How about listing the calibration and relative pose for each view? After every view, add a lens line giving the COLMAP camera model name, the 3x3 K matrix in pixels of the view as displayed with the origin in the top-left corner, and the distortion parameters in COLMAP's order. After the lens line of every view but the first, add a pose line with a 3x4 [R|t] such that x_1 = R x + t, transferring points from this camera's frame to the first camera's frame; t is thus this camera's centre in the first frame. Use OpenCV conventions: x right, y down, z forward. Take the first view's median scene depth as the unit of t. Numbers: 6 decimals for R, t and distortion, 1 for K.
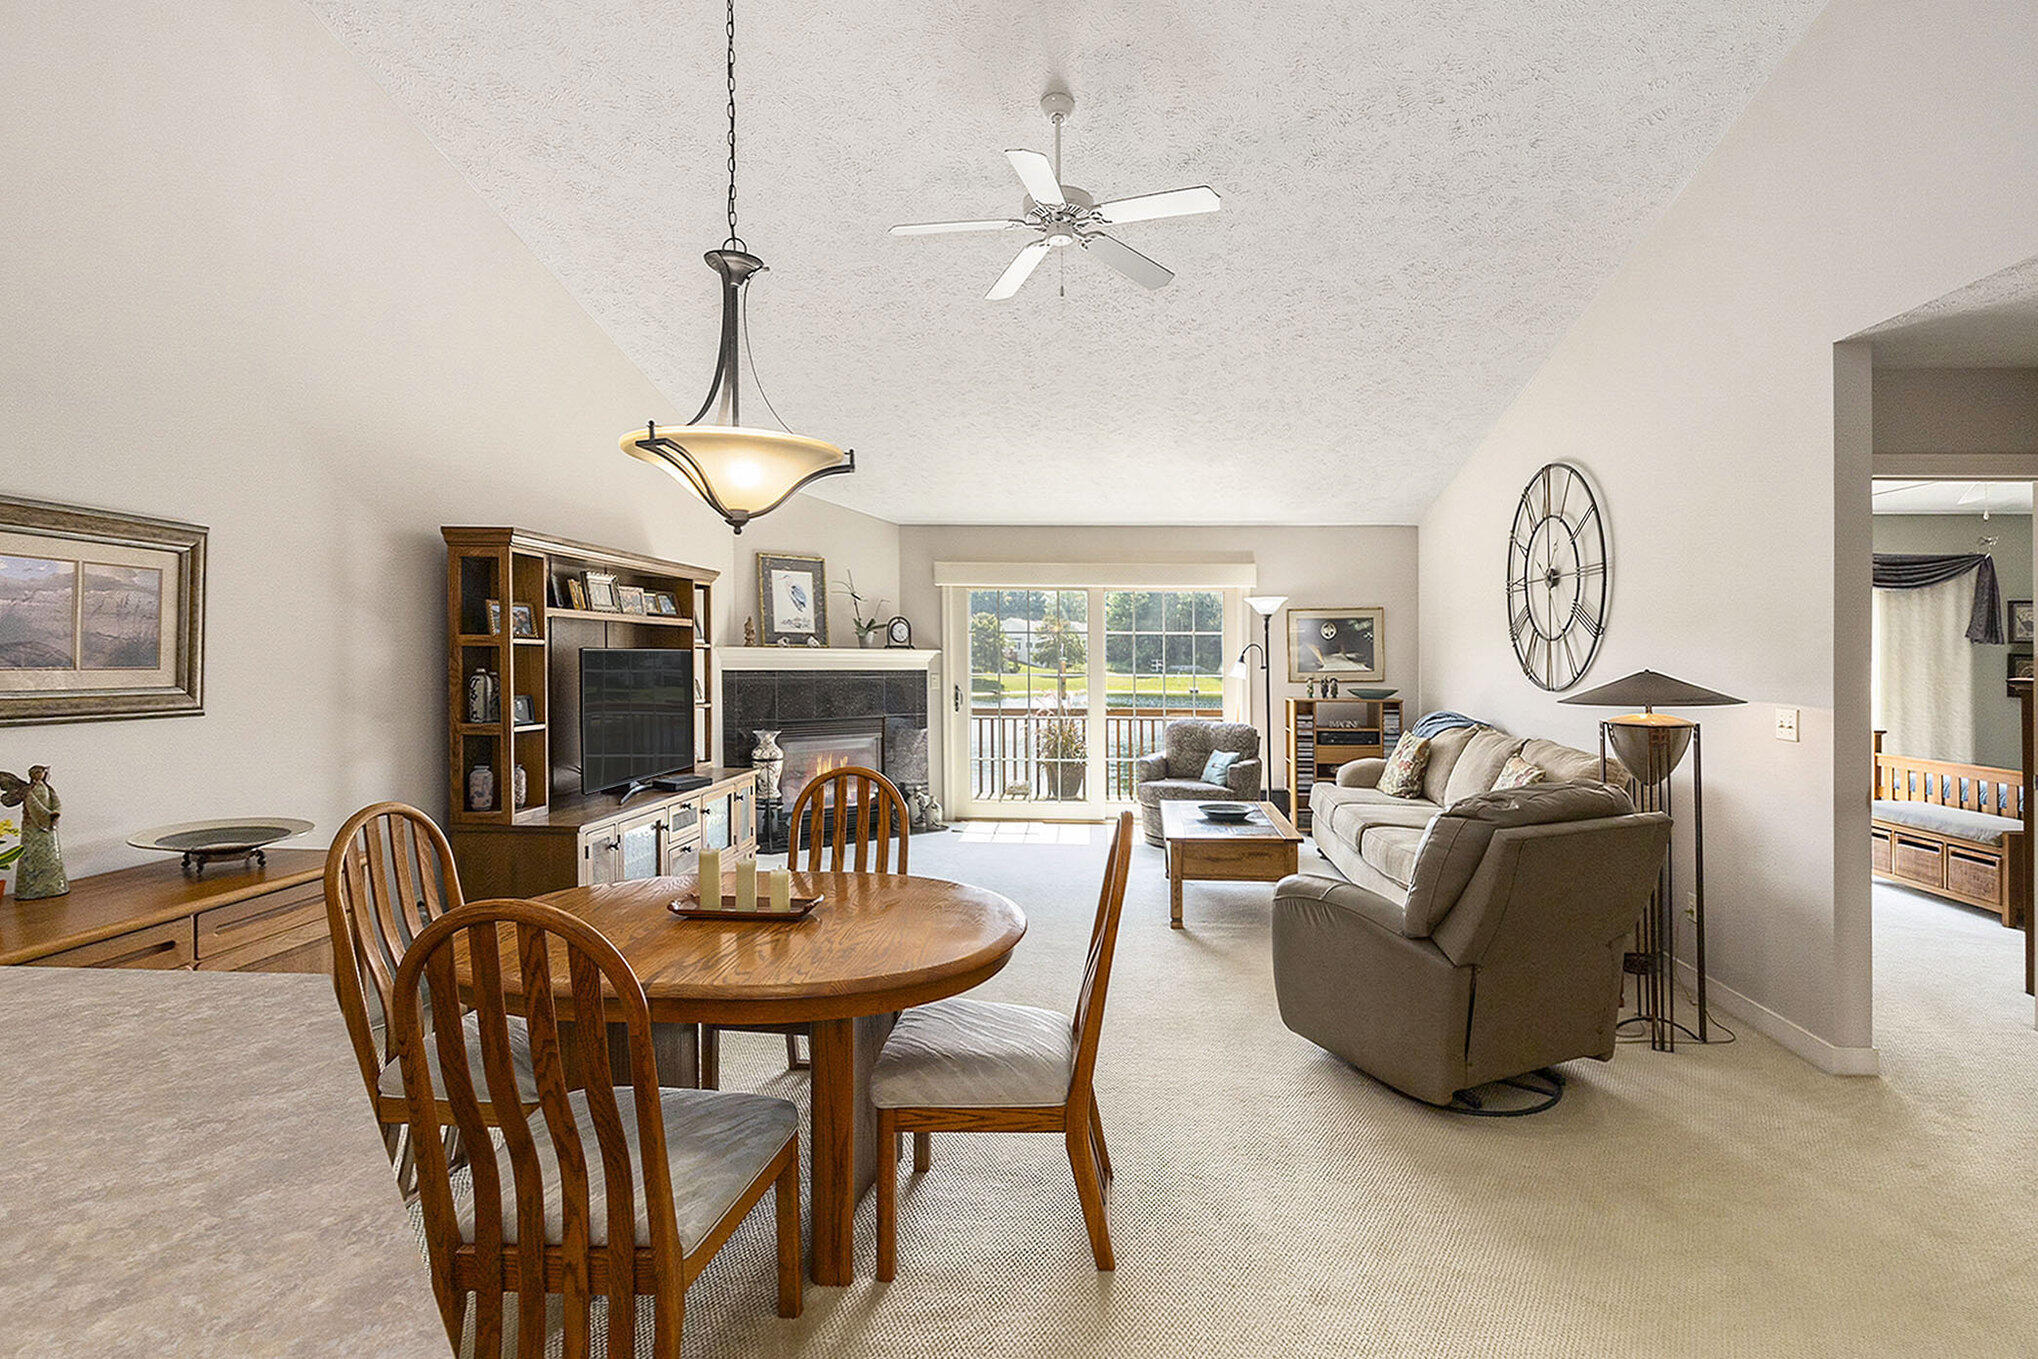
lens RADIAL K [[1006.4, 0, 1061.2], [0, 1006.4, 642.2], [0, 0, 1]] dist [-0.000249, 0.000087]
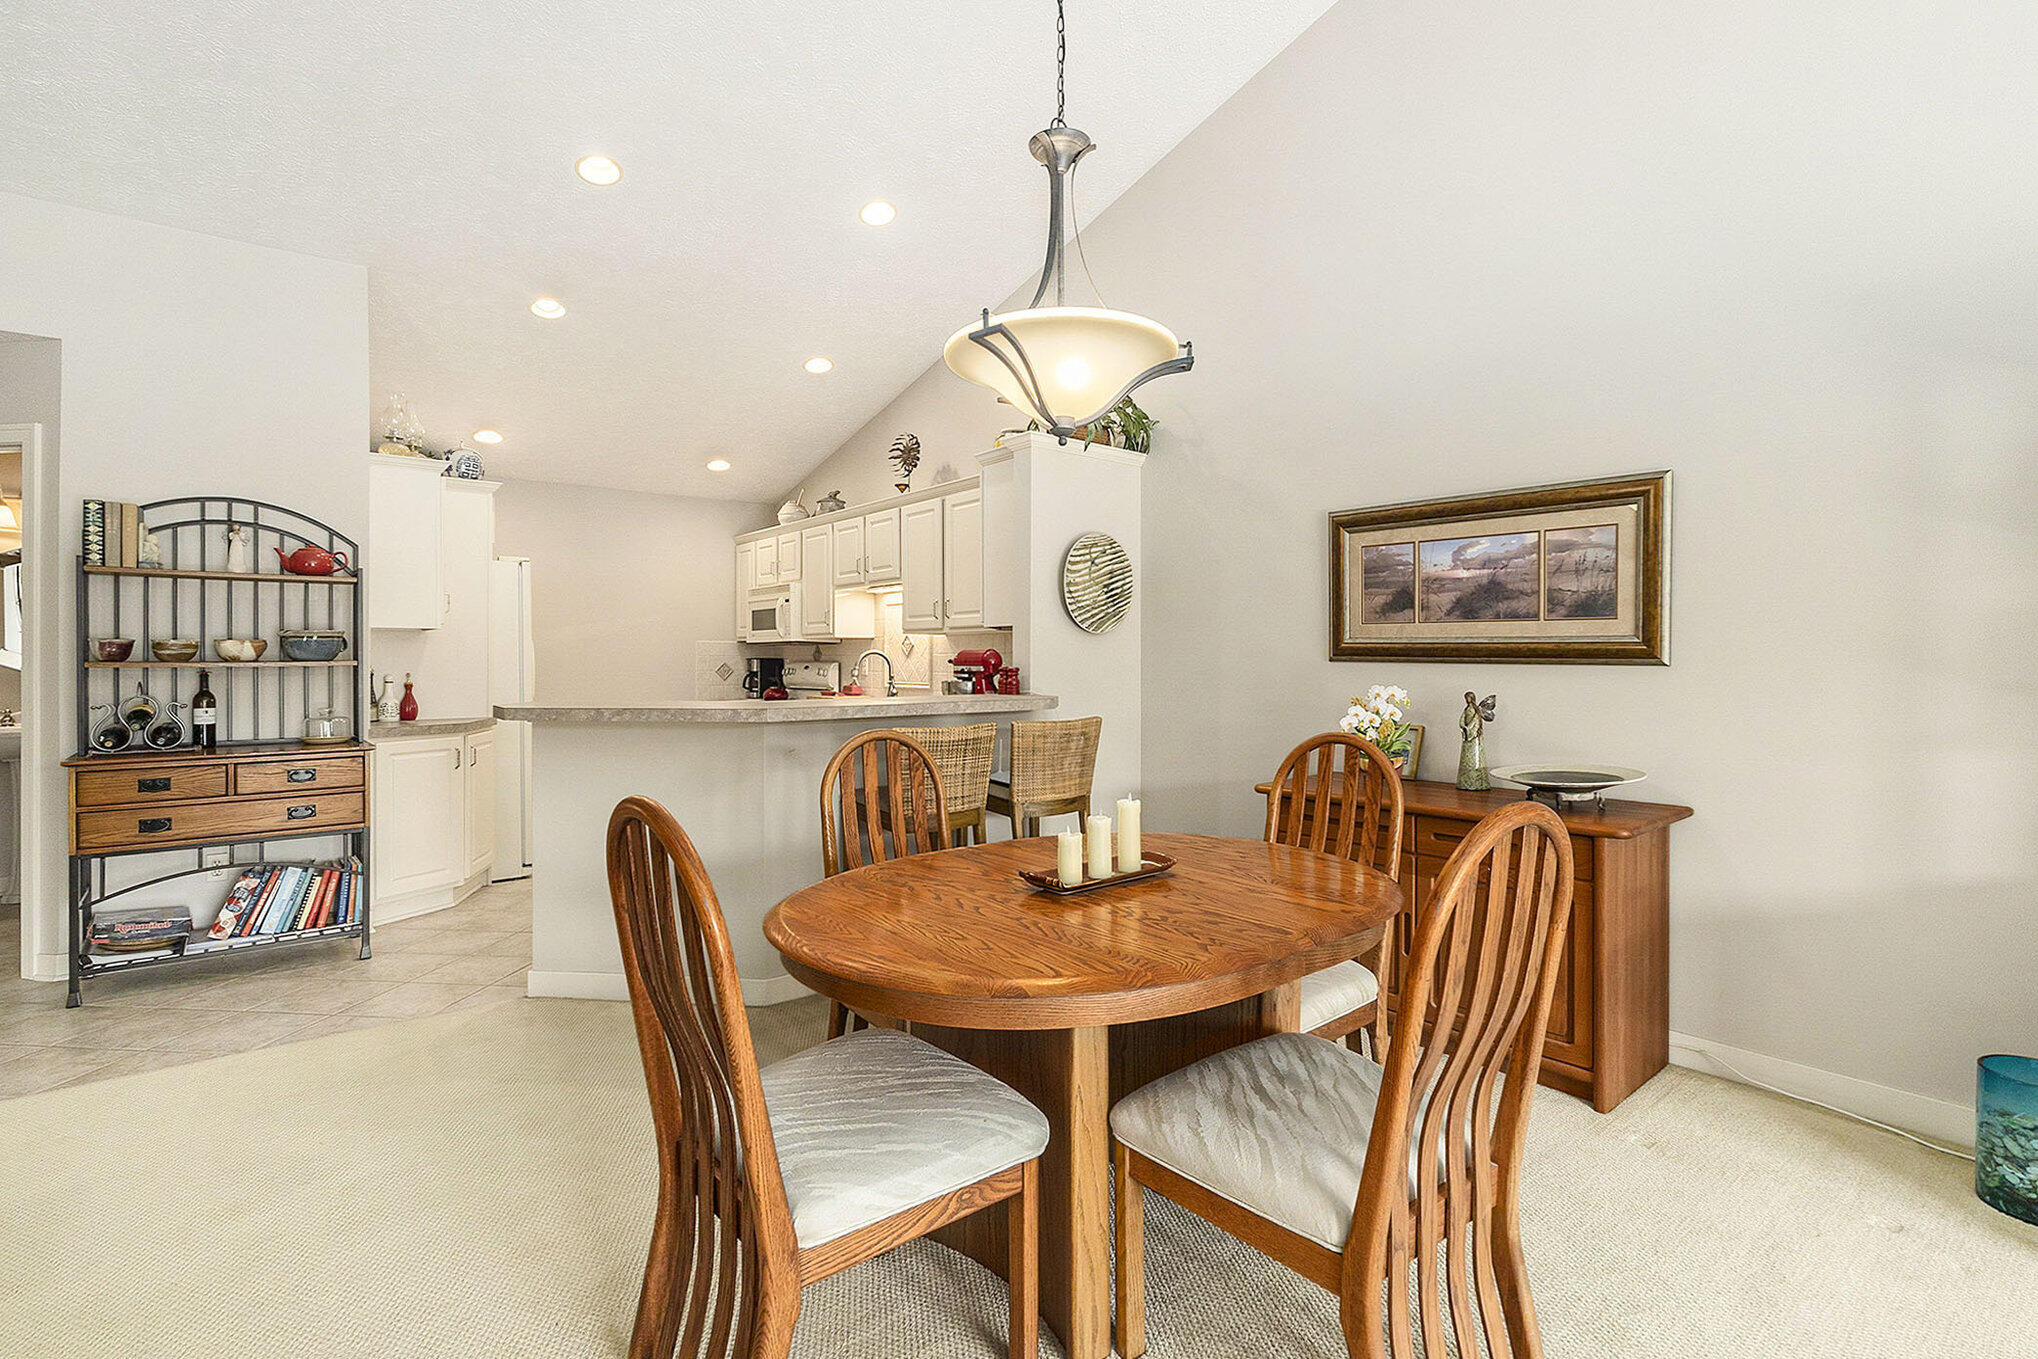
lens RADIAL K [[954.3, 0, 1019.1], [0, 954.3, 688.0], [0, 0, 1]] dist [-0.000401, -0.000063]
pose [[-0.759583, 0.013889, -0.650263, 0.140054], [-0.002148, 0.999713, 0.023862, 0.046928], [0.650407, 0.019522, -0.759335, 0.835652]]
